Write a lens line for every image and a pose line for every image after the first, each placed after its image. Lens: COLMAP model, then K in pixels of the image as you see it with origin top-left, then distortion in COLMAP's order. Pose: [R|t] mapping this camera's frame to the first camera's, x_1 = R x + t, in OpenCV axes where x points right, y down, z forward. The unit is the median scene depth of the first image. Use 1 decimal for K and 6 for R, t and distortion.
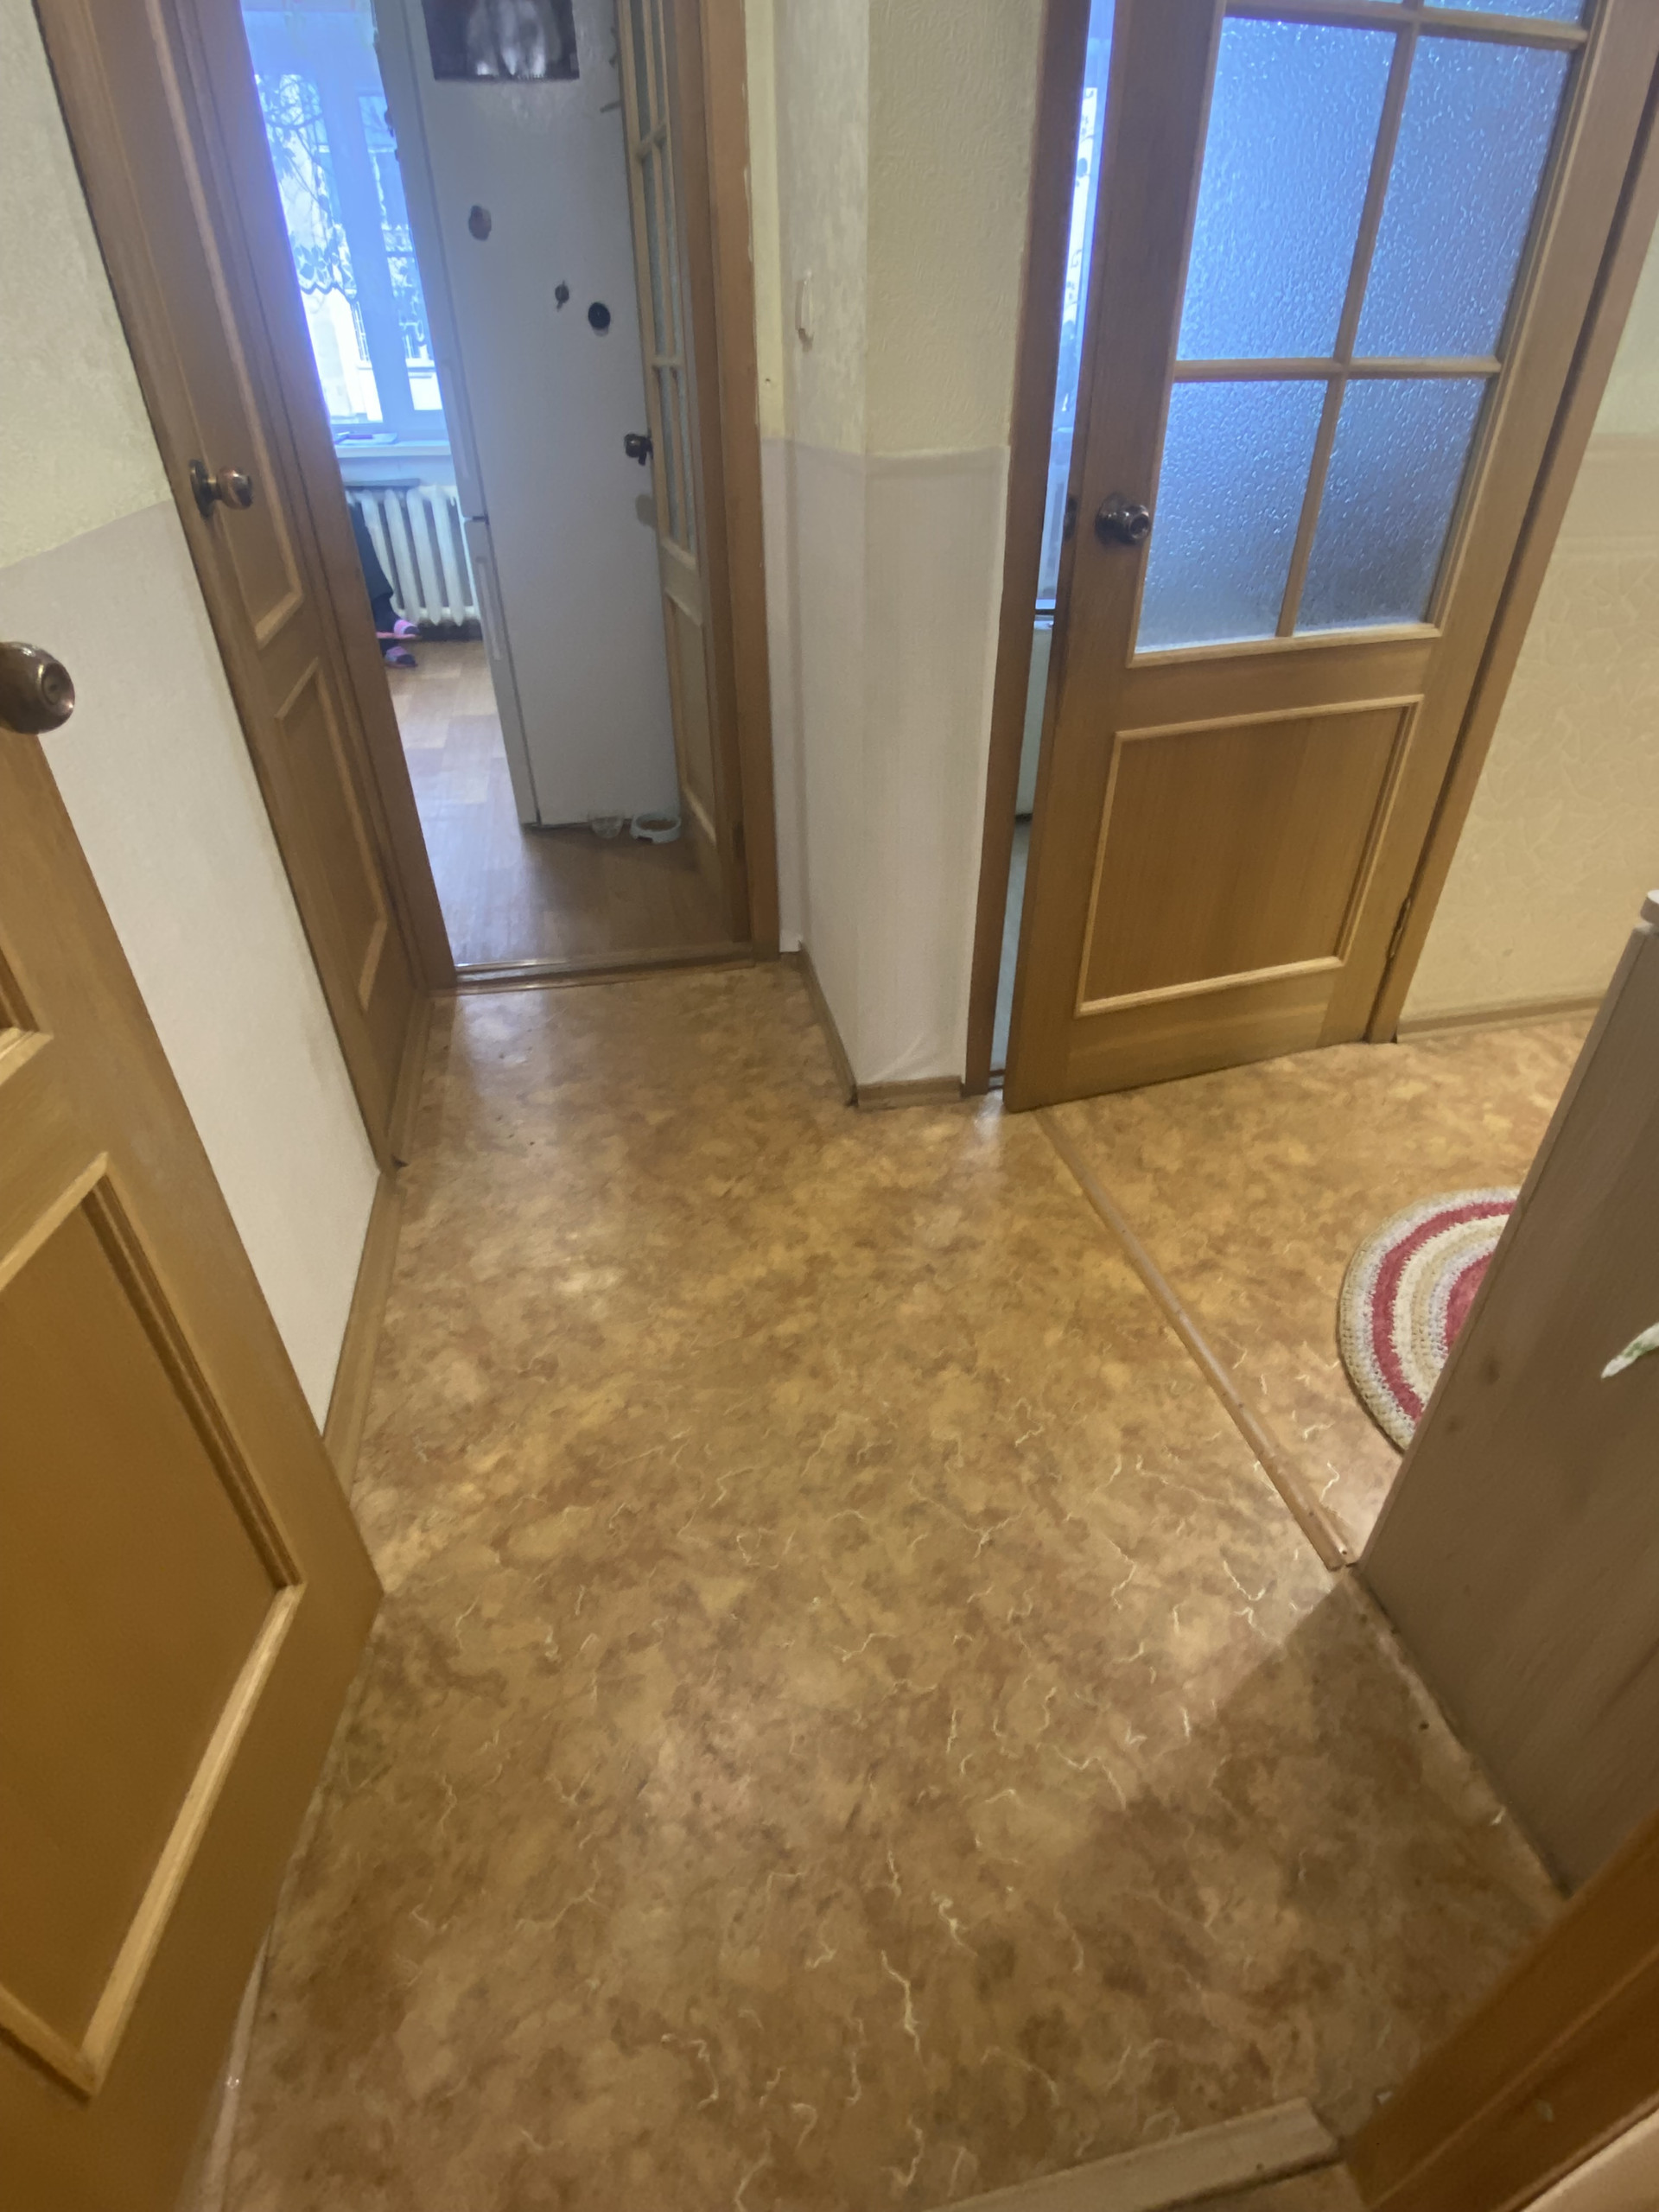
lens RADIAL K [[1114.6, 0, 831.1], [0, 1114.6, 1102.7], [0, 0, 1]] dist [0.013356, -0.013012]
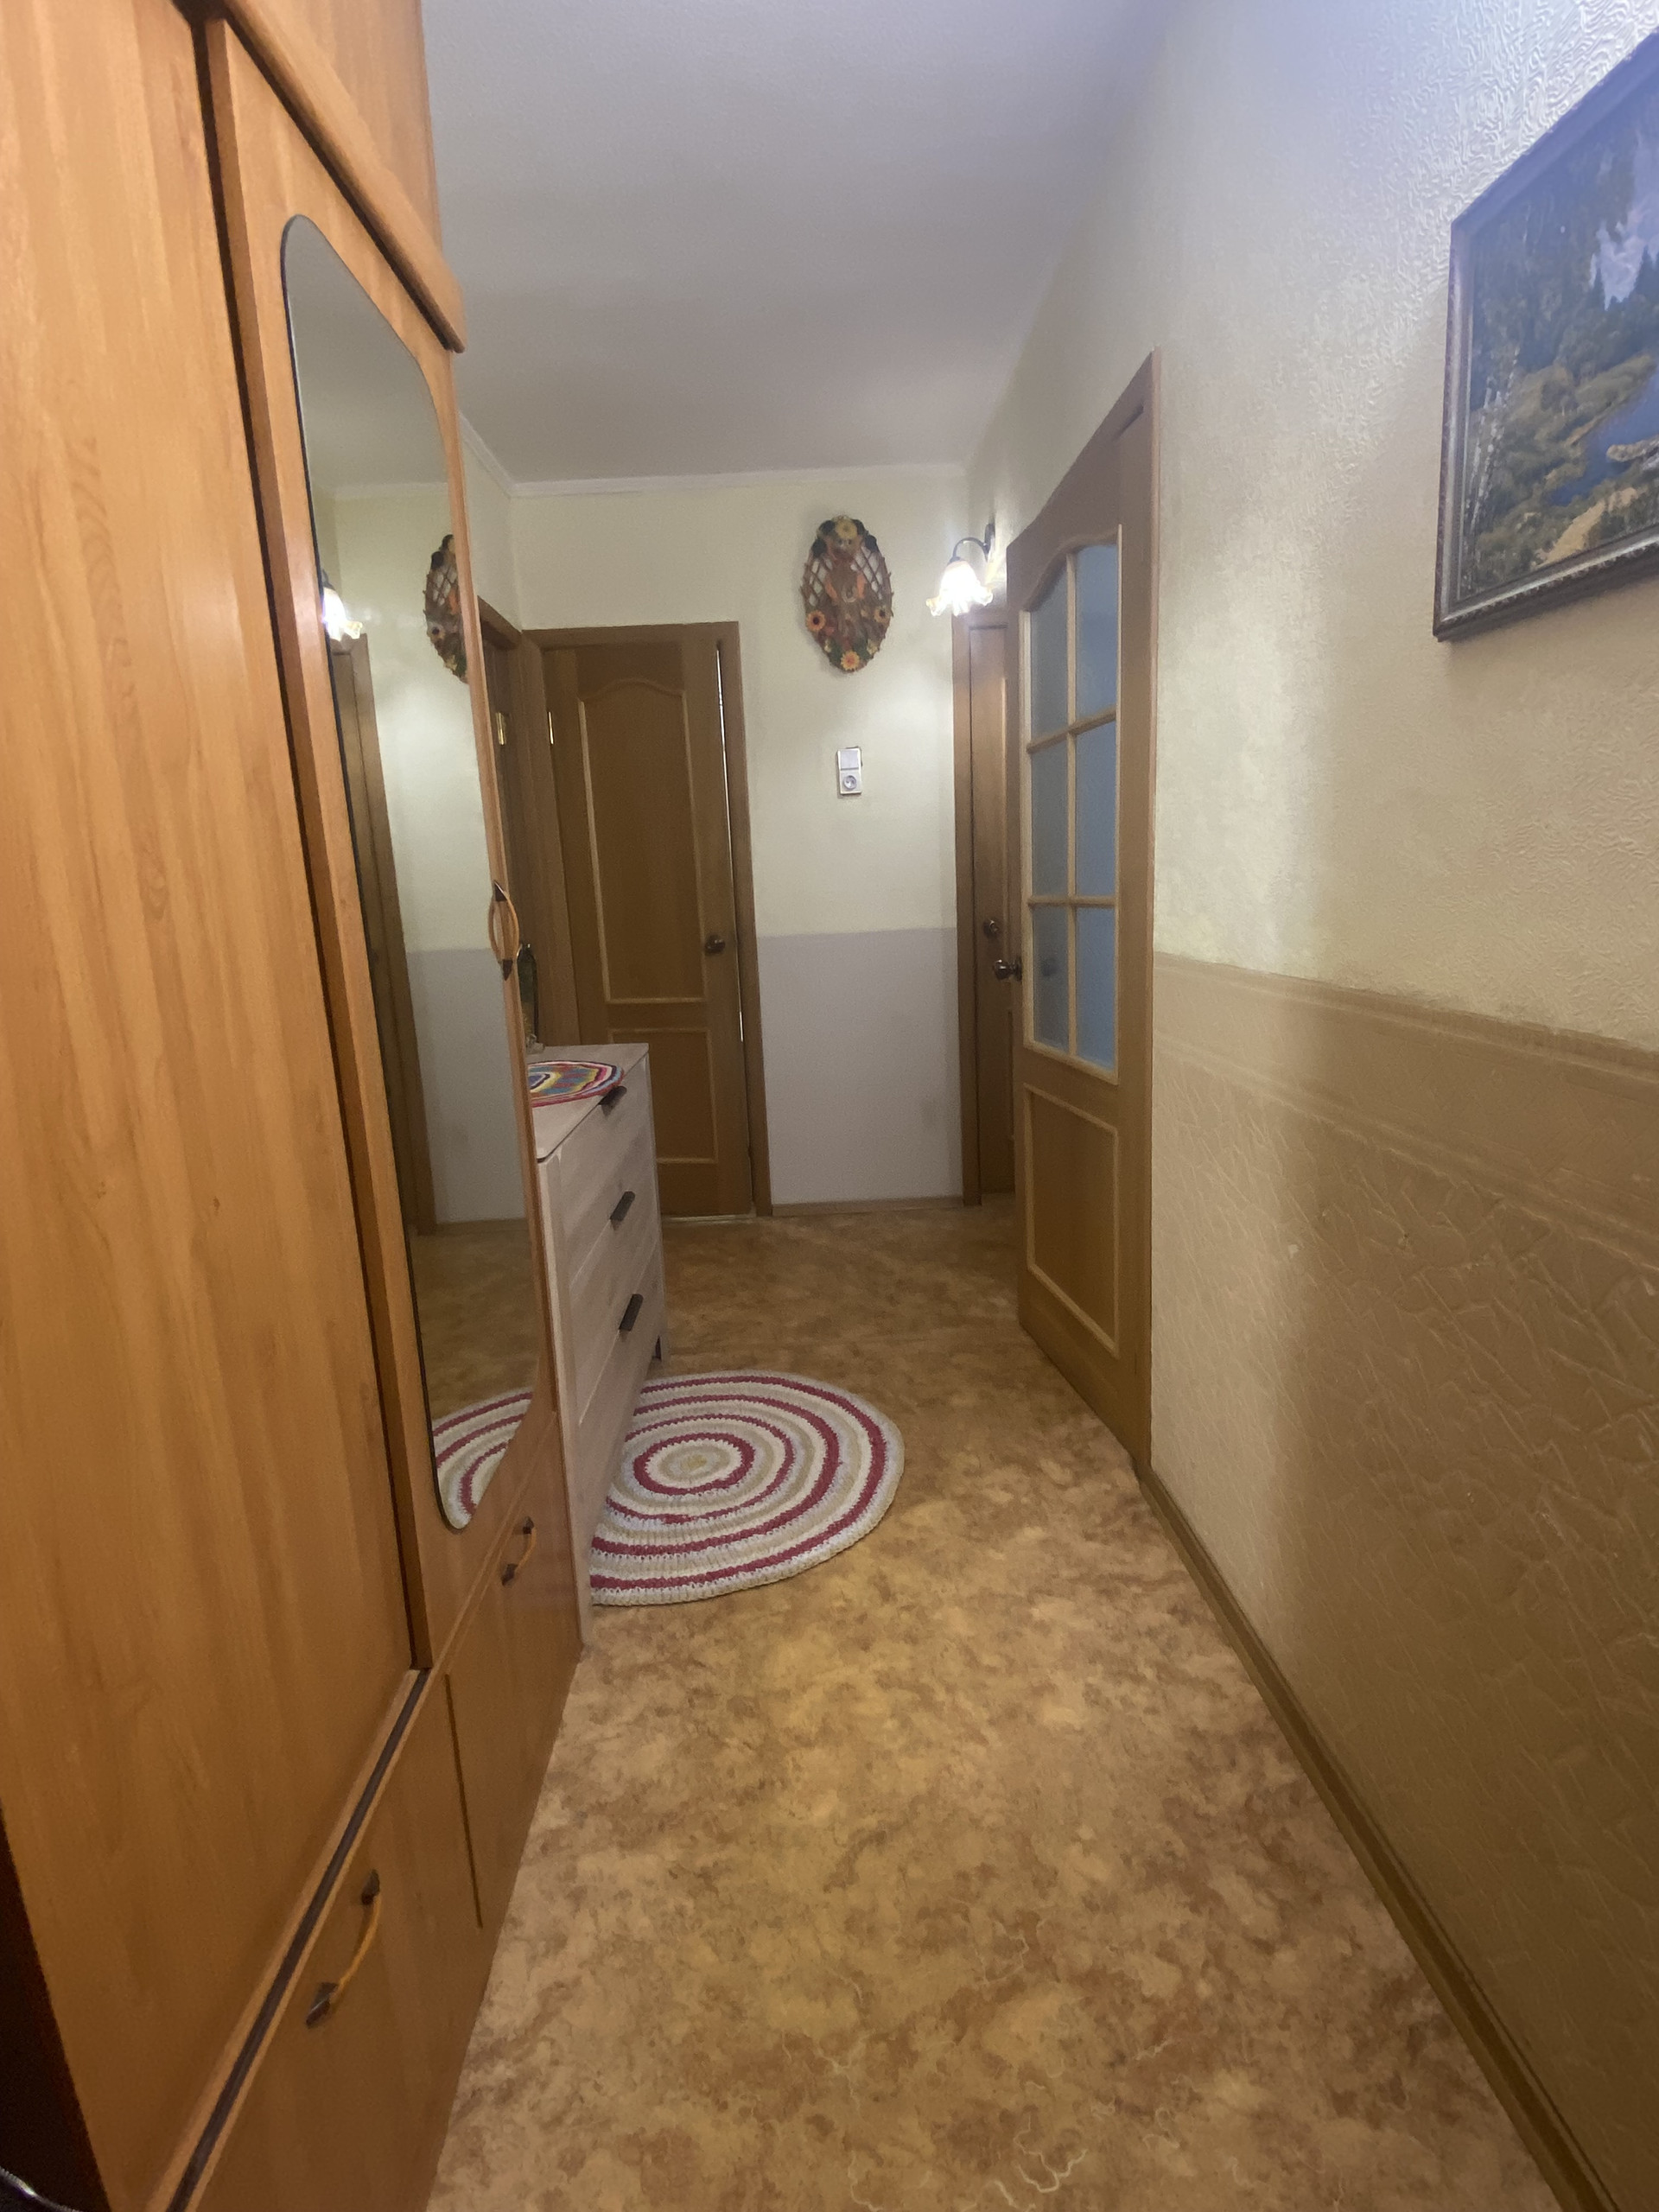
lens RADIAL K [[1114.6, 0, 832.6], [0, 1114.6, 1116.3], [0, 0, 1]] dist [0.013356, -0.013012]
pose [[-0.187388, 0.208842, -0.959828, 1.788231], [-0.518182, 0.809099, 0.277211, -0.562204], [0.834490, 0.549311, -0.043397, 0.794893]]
